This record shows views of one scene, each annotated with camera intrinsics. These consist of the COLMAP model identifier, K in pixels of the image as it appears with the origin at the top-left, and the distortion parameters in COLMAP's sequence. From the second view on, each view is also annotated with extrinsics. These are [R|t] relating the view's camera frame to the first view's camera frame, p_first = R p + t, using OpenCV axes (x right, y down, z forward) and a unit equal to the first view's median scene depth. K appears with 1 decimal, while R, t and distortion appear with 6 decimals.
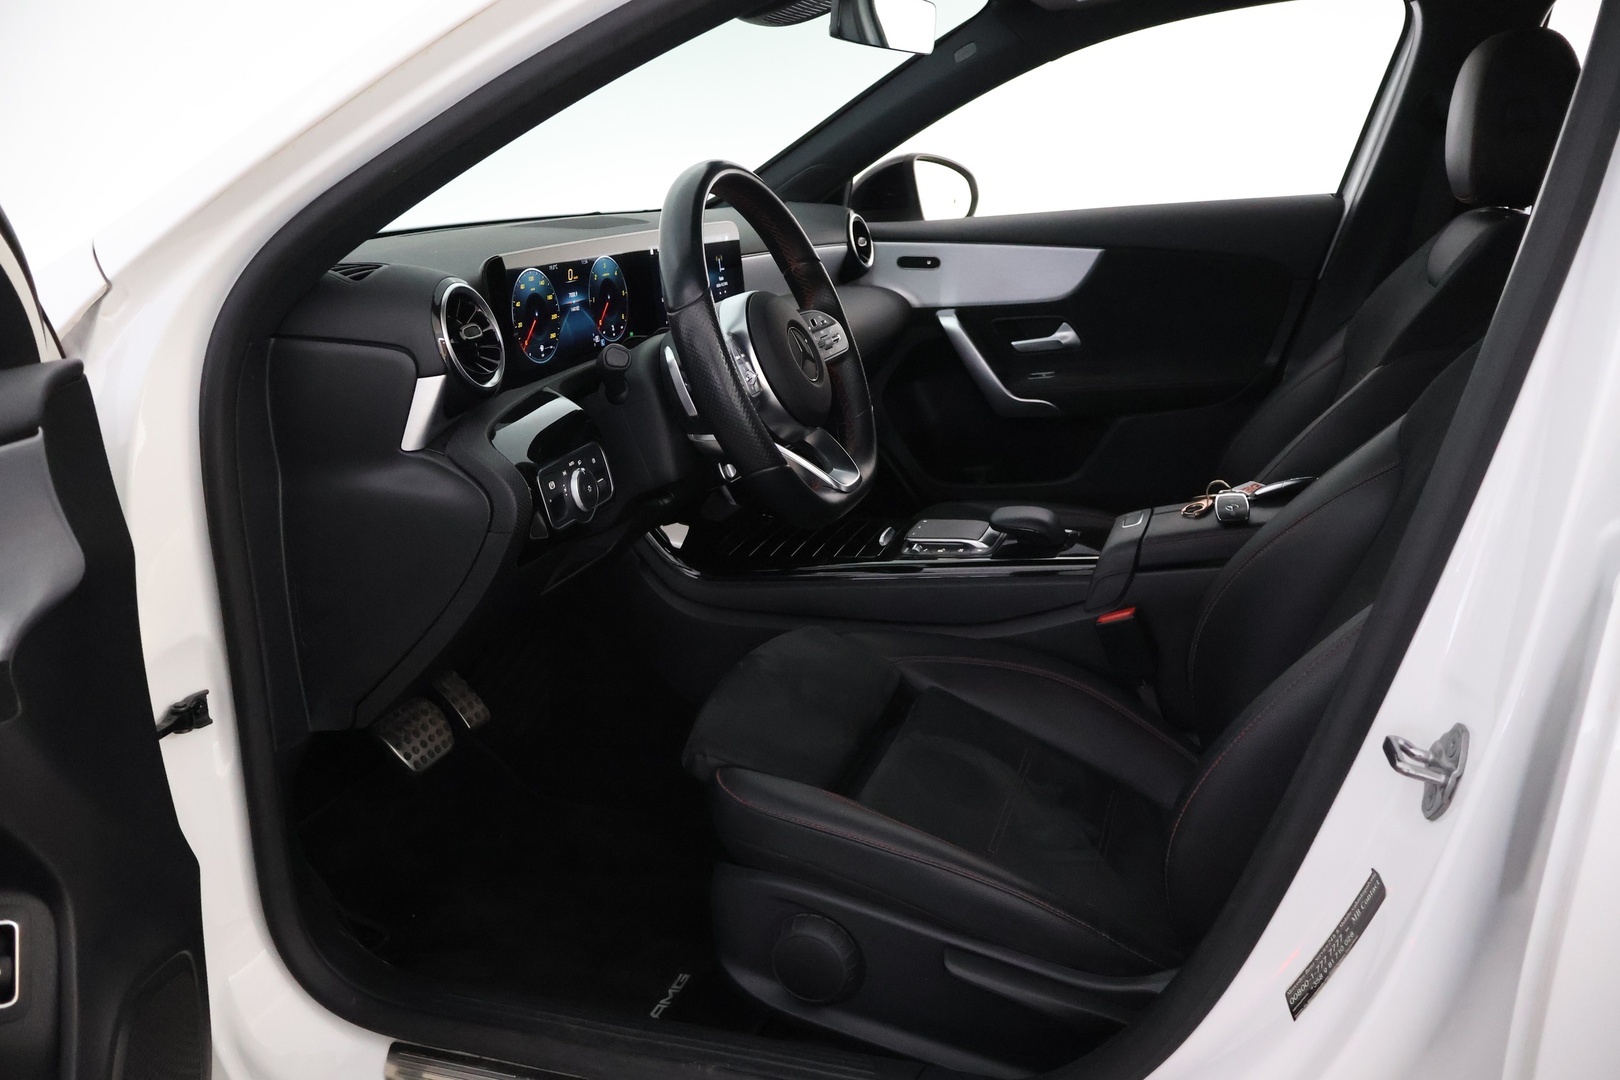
lens RADIAL K [[1330.5, 0, 816.2], [0, 1330.5, 538.9], [0, 0, 1]] dist [0.003327, -0.011865]
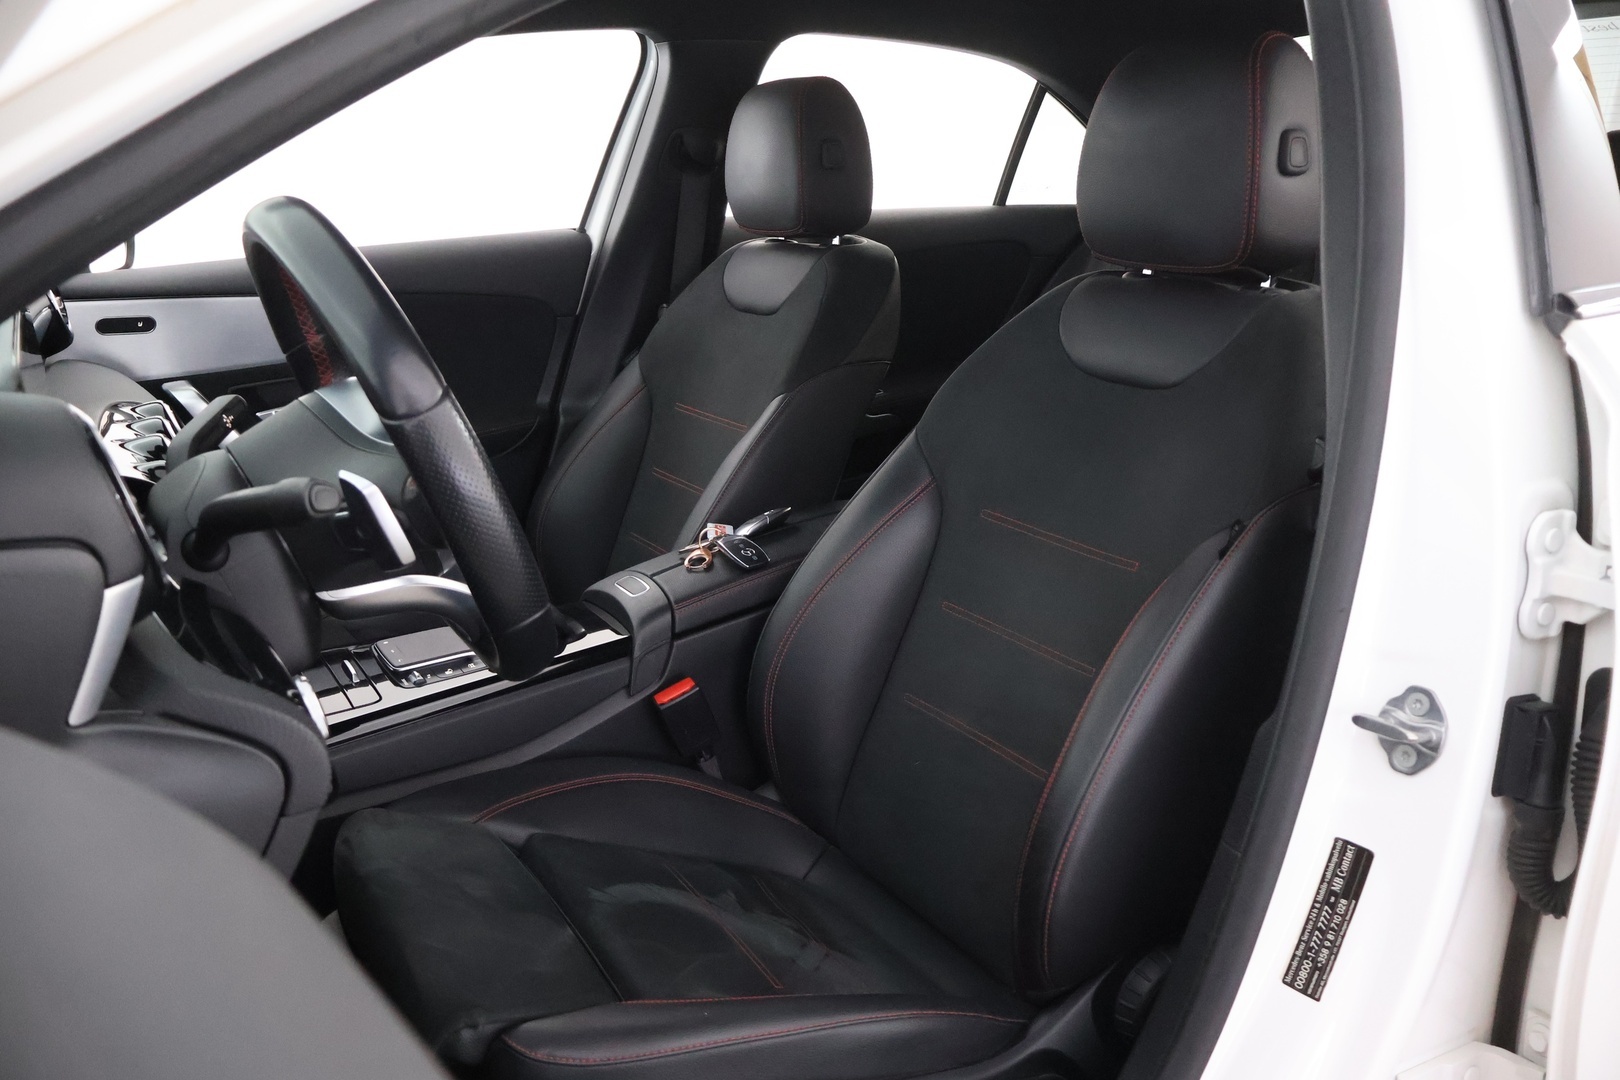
lens RADIAL K [[1330.5, 0, 810.2], [0, 1330.5, 541.2], [0, 0, 1]] dist [0.003327, -0.011865]
pose [[0.678134, -0.182155, 0.712007, -0.341446], [0.197212, 0.978368, 0.062469, -0.081844], [-0.707984, 0.098054, 0.699388, 0.282318]]
